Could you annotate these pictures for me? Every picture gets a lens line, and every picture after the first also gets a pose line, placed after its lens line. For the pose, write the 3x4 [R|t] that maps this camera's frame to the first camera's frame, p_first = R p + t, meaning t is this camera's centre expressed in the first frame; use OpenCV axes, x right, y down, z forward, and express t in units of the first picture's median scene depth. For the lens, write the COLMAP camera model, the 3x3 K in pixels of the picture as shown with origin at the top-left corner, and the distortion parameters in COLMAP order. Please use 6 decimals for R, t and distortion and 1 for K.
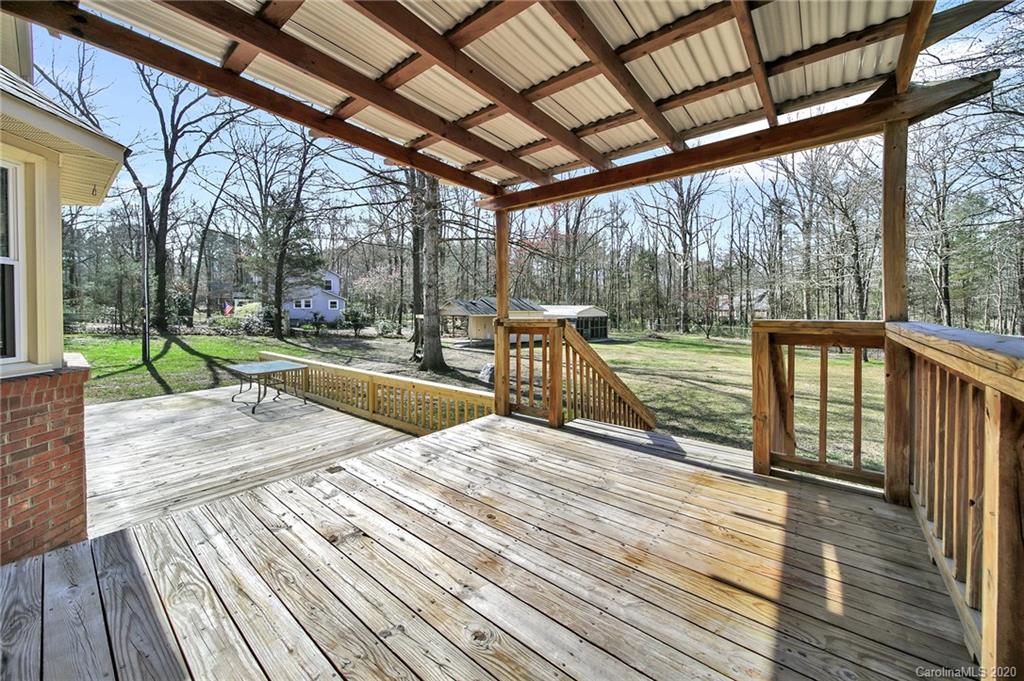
lens RADIAL K [[379.3, 0, 512.4], [0, 379.3, 318.4], [0, 0, 1]] dist [-0.000747, -0.000082]
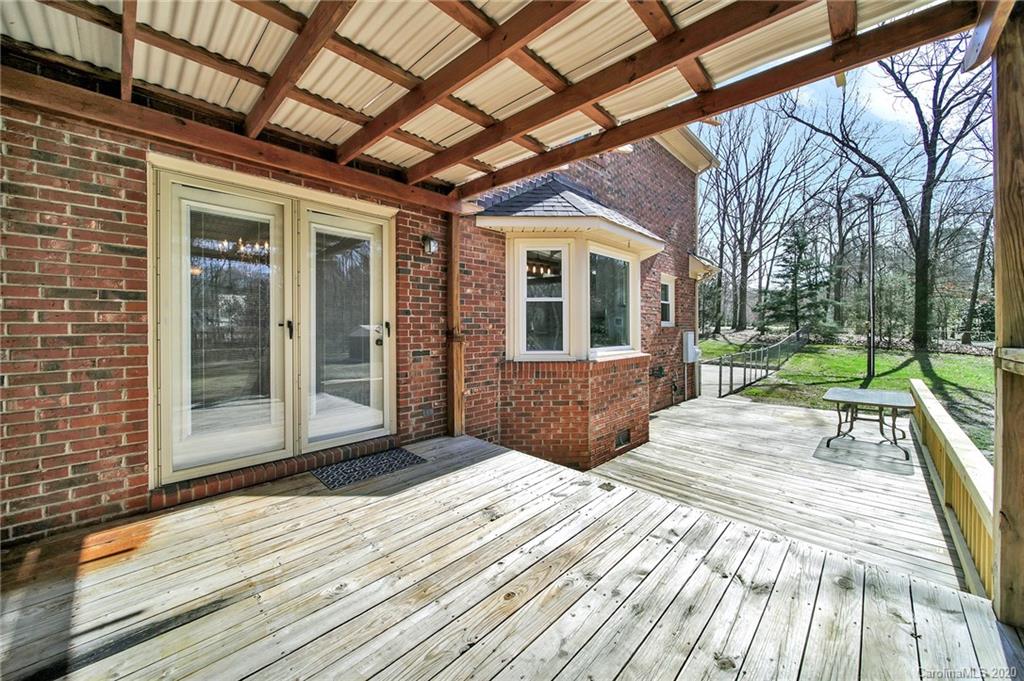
lens RADIAL K [[396.6, 0, 512.6], [0, 396.6, 327.0], [0, 0, 1]] dist [-0.001514, -0.000179]
pose [[-0.107475, 0.004075, -0.994199, 0.627453], [-0.015829, 0.999858, 0.005810, -0.022377], [0.994082, 0.016361, -0.107395, 0.919525]]
